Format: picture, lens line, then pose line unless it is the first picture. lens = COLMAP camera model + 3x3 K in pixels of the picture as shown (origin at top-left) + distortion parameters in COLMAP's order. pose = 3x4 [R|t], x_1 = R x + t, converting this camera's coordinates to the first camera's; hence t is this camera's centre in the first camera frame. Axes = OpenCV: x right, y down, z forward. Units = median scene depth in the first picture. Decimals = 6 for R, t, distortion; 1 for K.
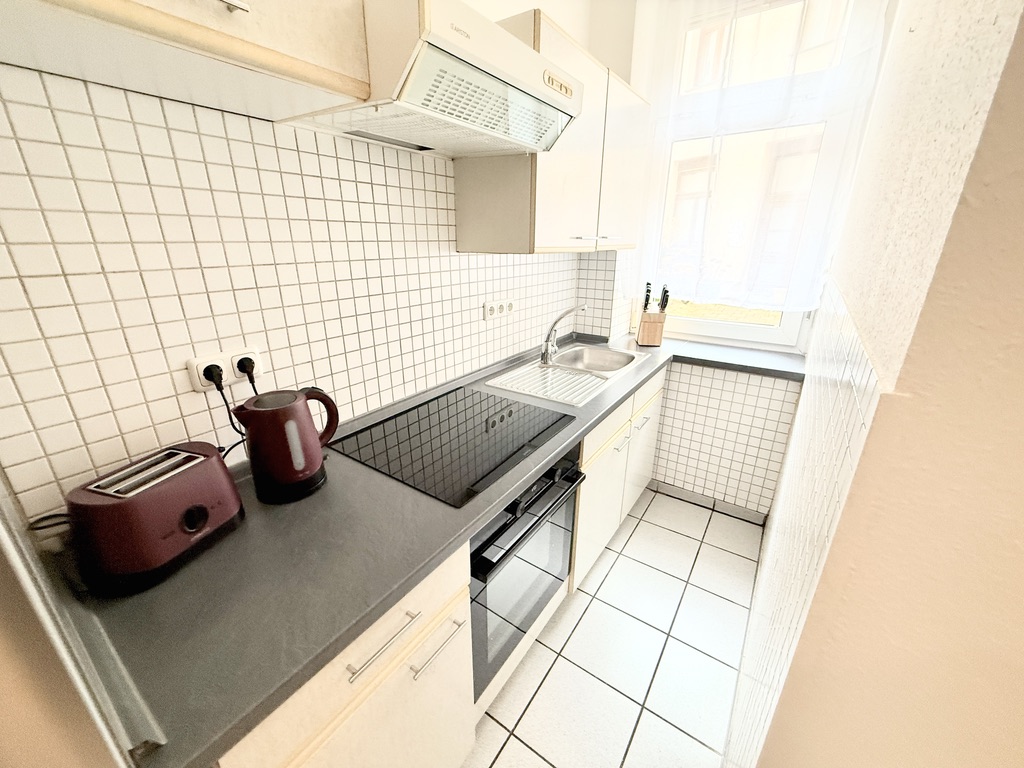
lens RADIAL K [[407.5, 0, 509.7], [0, 407.5, 382.9], [0, 0, 1]] dist [-0.000585, 0.000058]
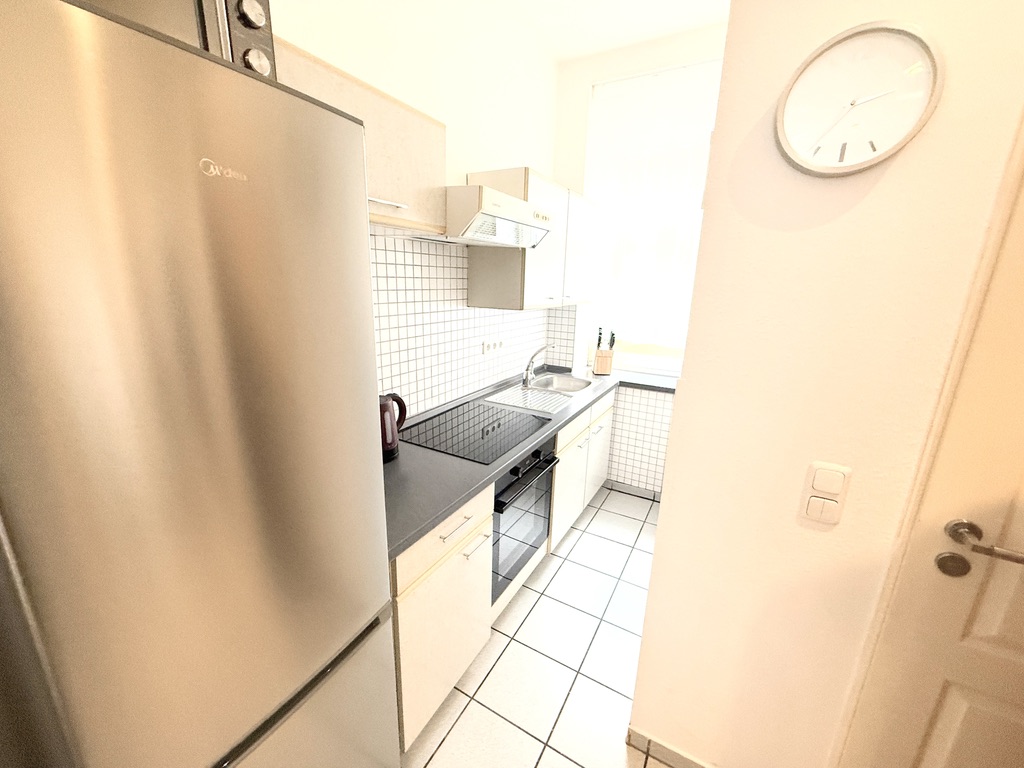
lens RADIAL K [[407.5, 0, 509.7], [0, 407.5, 382.9], [0, 0, 1]] dist [-0.000585, 0.000058]
pose [[0.995893, 0.001492, 0.090521, -0.094259], [0.006457, 0.996147, -0.087459, 0.061397], [-0.090302, 0.087684, 0.992047, -0.349169]]
